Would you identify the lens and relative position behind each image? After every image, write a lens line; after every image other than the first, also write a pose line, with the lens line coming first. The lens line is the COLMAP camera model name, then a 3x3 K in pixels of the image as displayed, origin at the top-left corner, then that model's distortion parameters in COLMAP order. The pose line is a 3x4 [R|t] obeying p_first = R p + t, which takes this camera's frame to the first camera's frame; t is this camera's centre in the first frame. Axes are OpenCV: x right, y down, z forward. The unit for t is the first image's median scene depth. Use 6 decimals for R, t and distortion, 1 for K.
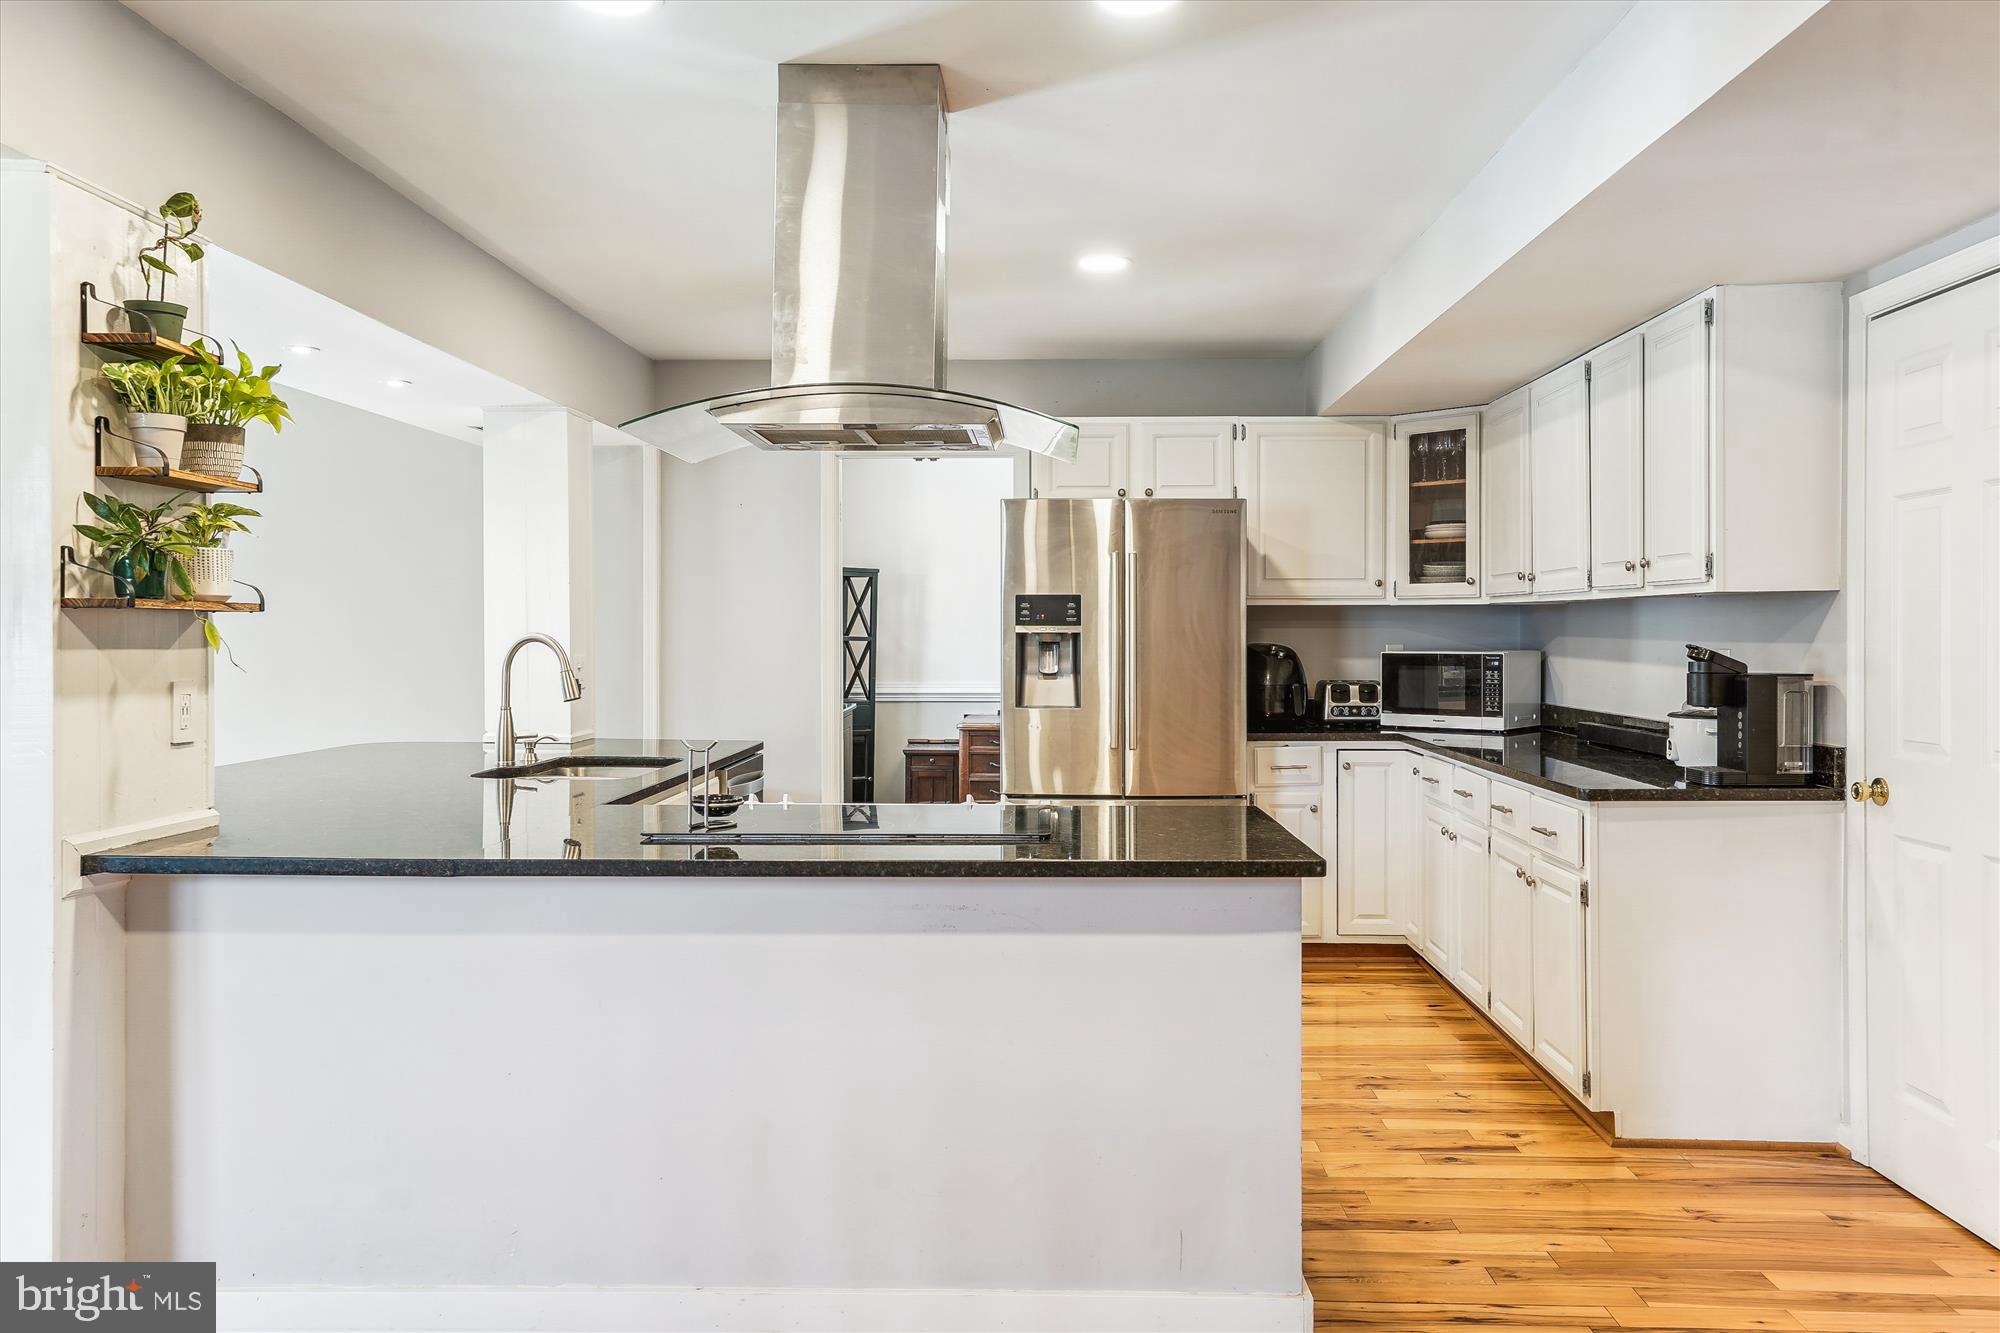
lens RADIAL K [[1484.2, 0, 1033.7], [0, 1484.2, 661.0], [0, 0, 1]] dist [0.033891, 0.000096]
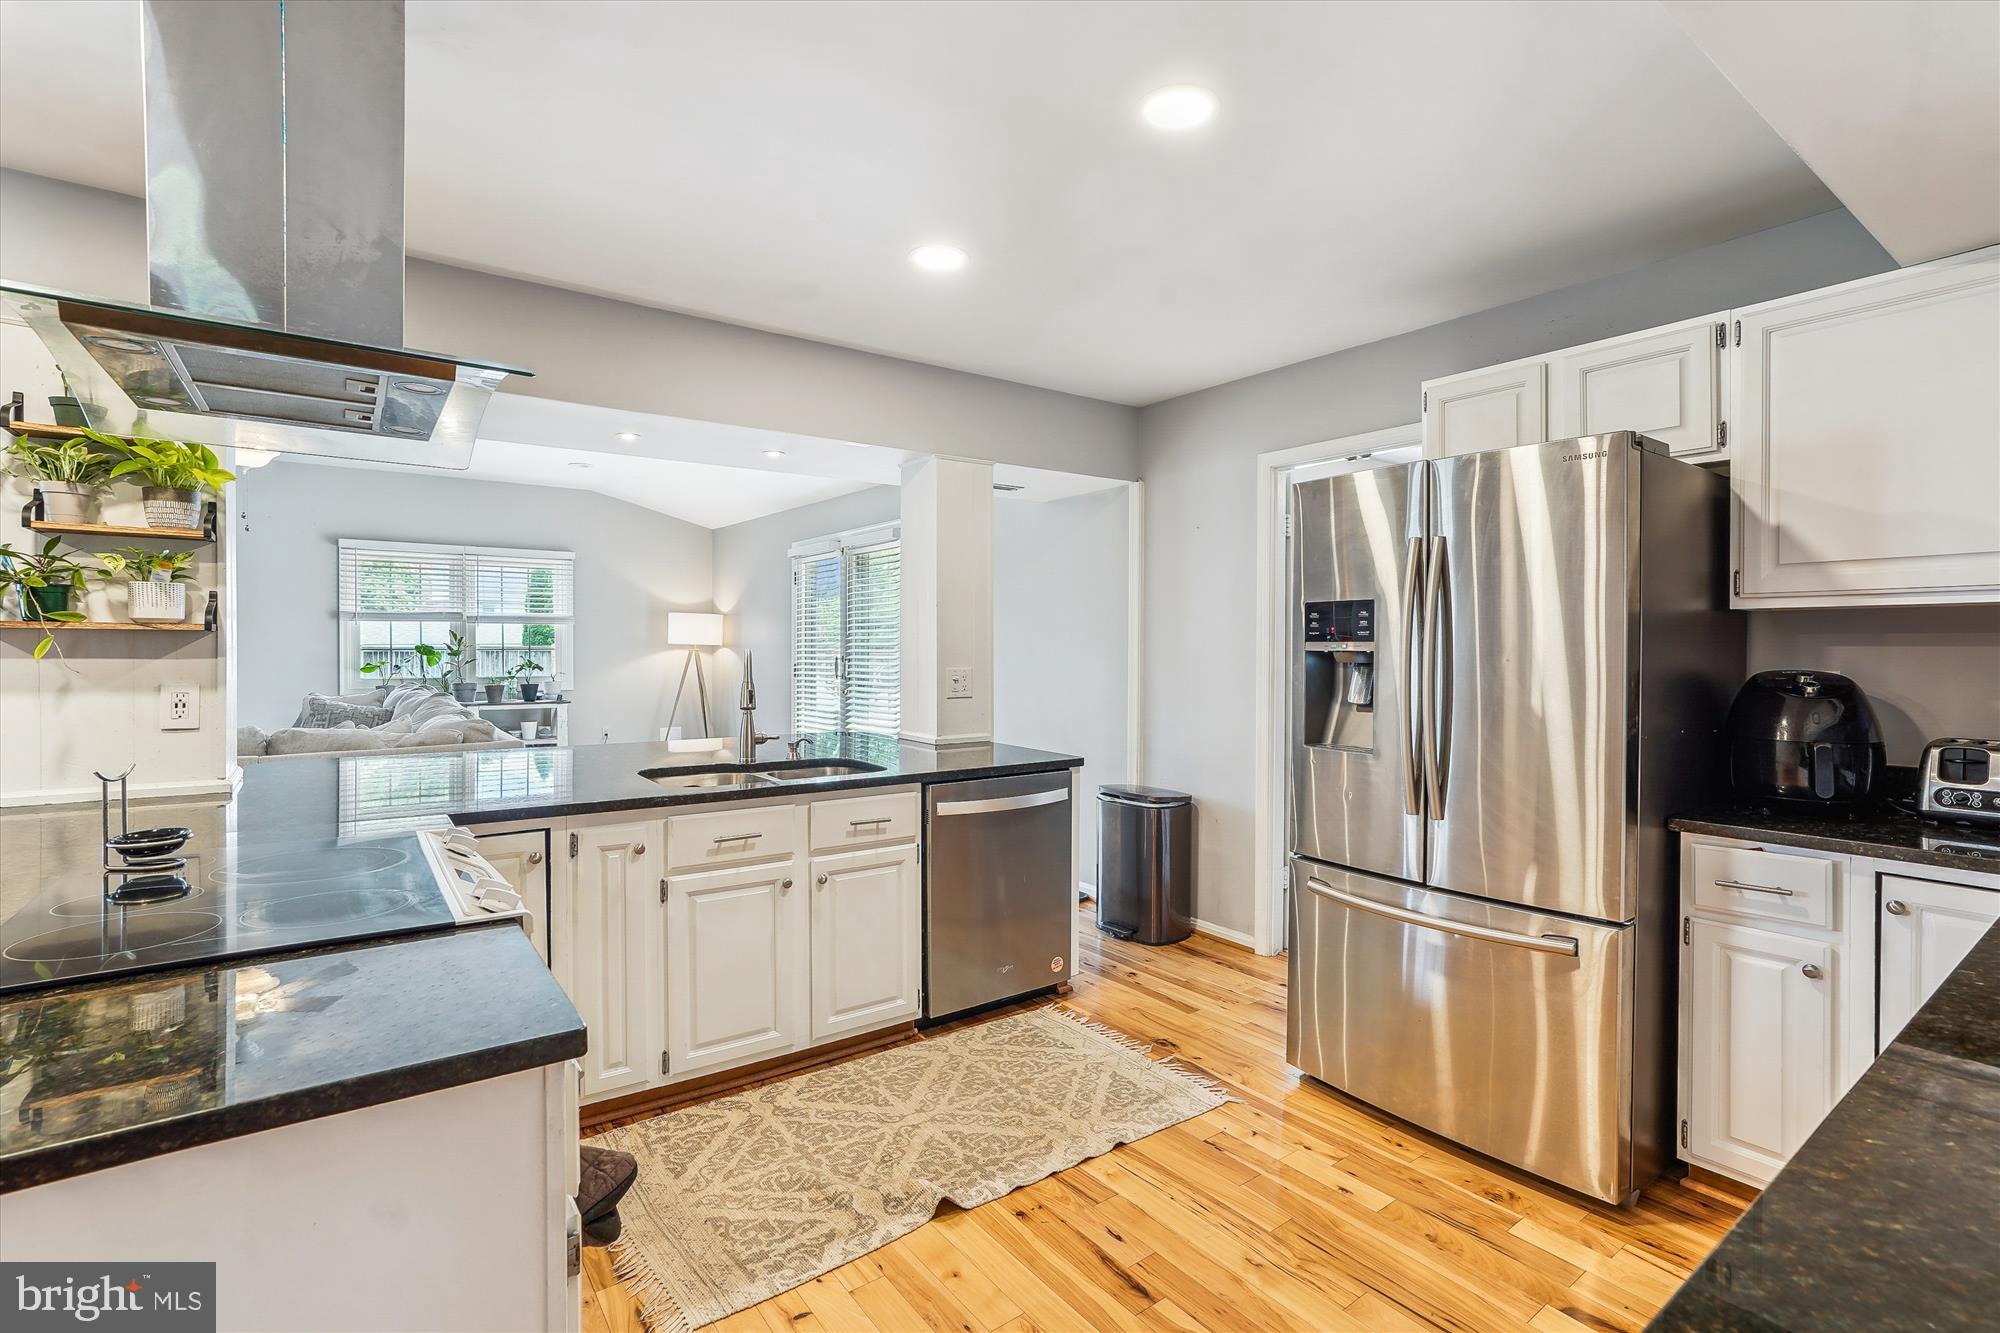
lens RADIAL K [[925.0, 0, 1020.3], [0, 925.0, 662.9], [0, 0, 1]] dist [-0.053940, 0.026779]
pose [[0.611905, 0.015634, -0.790777, 0.282199], [-0.019144, 0.999804, 0.004953, -0.012164], [0.790700, 0.012108, 0.612085, 0.581484]]
